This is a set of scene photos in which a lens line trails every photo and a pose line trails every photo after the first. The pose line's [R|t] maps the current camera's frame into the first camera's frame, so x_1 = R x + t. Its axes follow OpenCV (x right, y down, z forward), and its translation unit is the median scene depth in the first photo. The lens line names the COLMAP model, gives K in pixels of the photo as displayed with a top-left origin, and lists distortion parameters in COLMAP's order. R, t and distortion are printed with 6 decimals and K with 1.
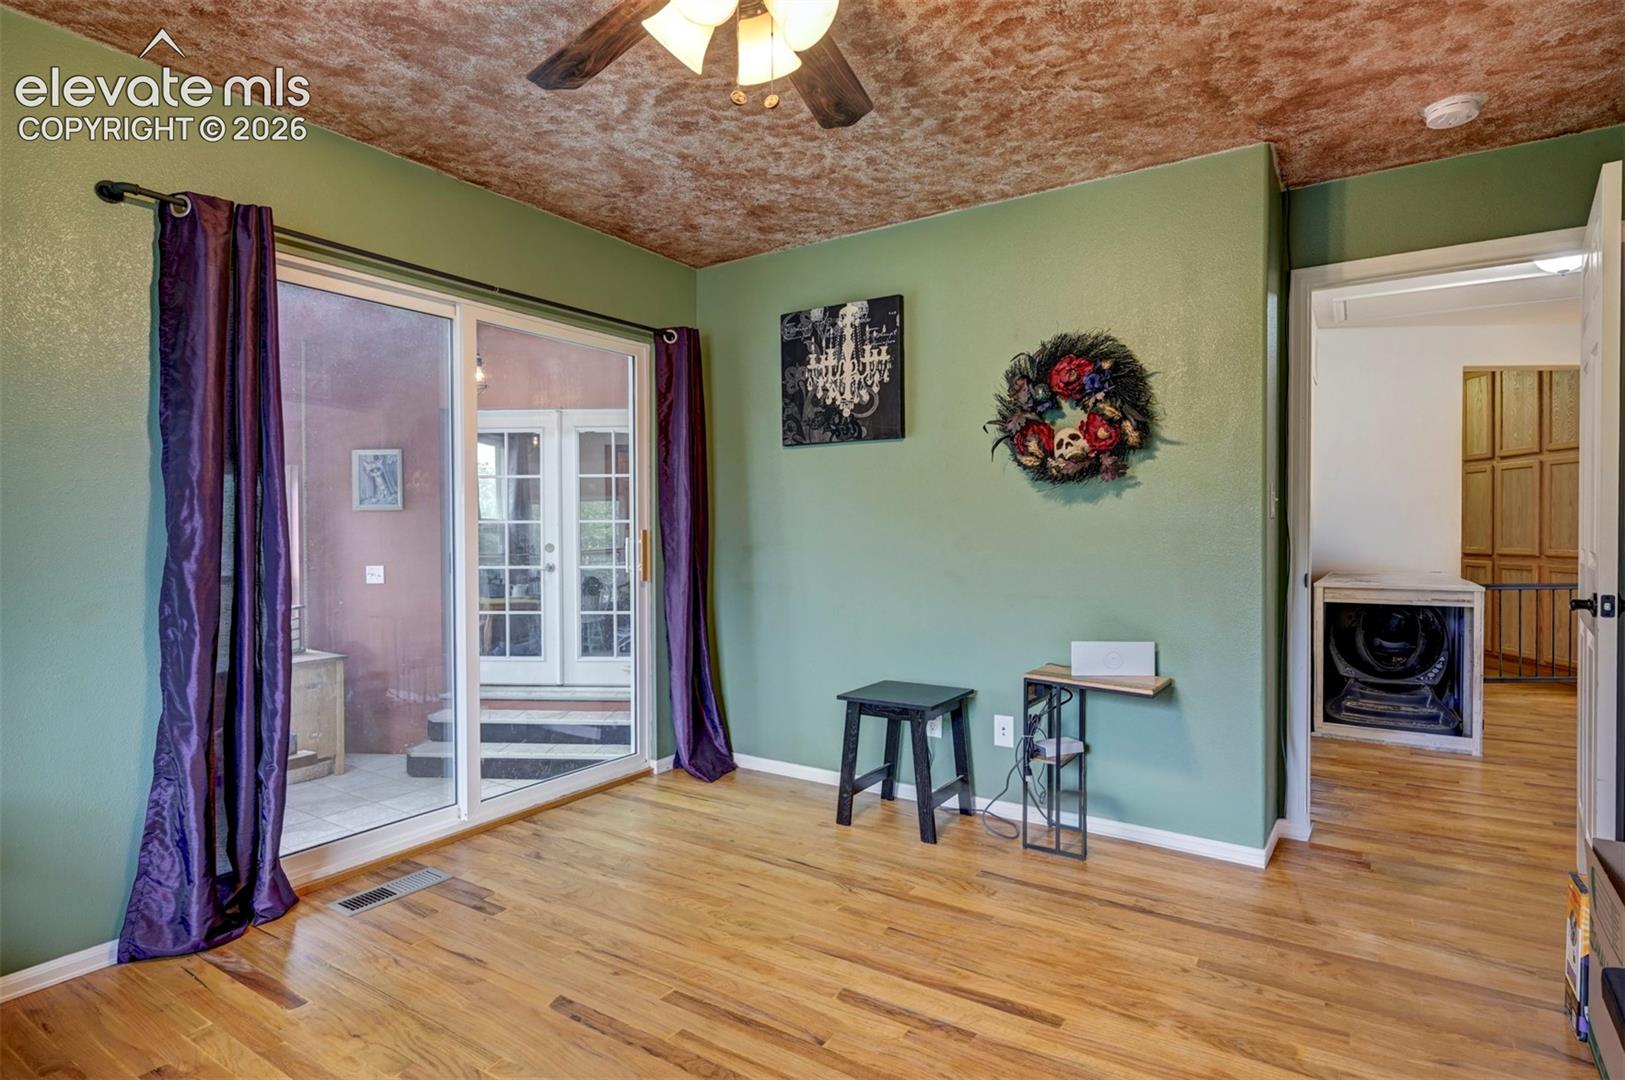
lens RADIAL K [[834.3, 0, 811.0], [0, 834.3, 543.6], [0, 0, 1]] dist [0.000770, -0.000710]
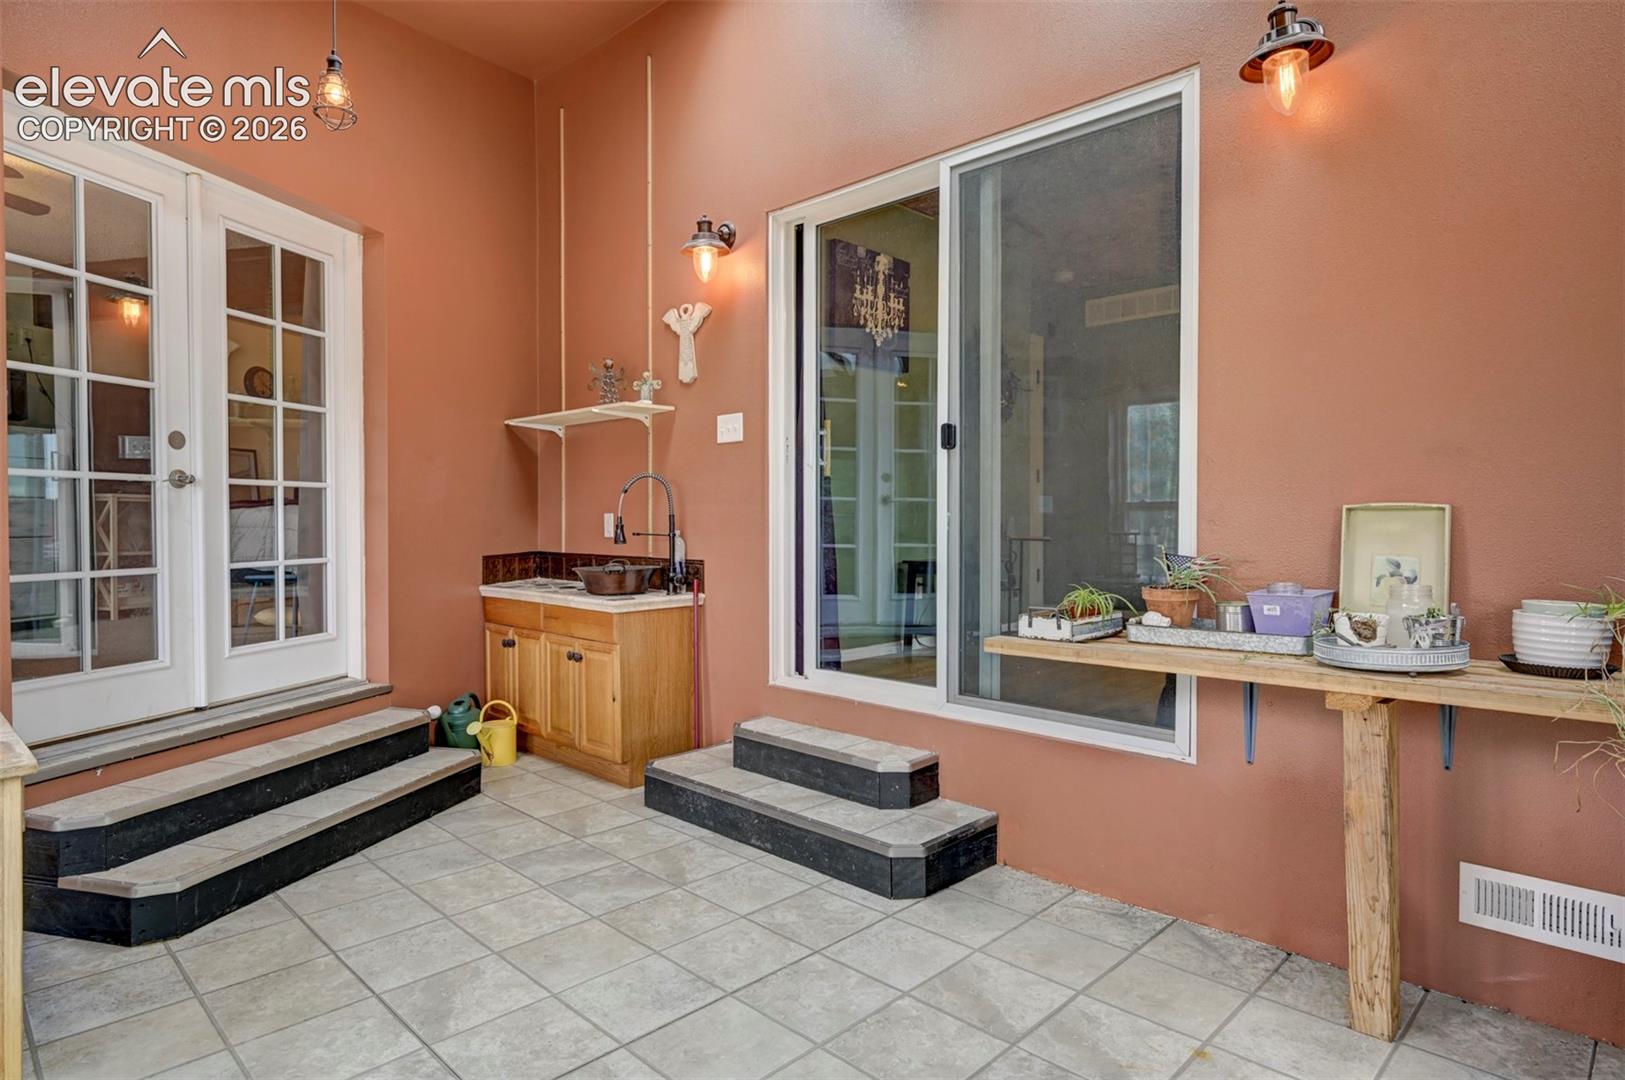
lens RADIAL K [[902.5, 0, 813.1], [0, 902.5, 539.9], [0, 0, 1]] dist [0.000767, 0.000053]
pose [[0.199450, -0.017004, 0.979760, -1.250167], [0.020783, 0.999698, 0.013119, 0.106751], [-0.979688, 0.017746, 0.199743, 0.833541]]
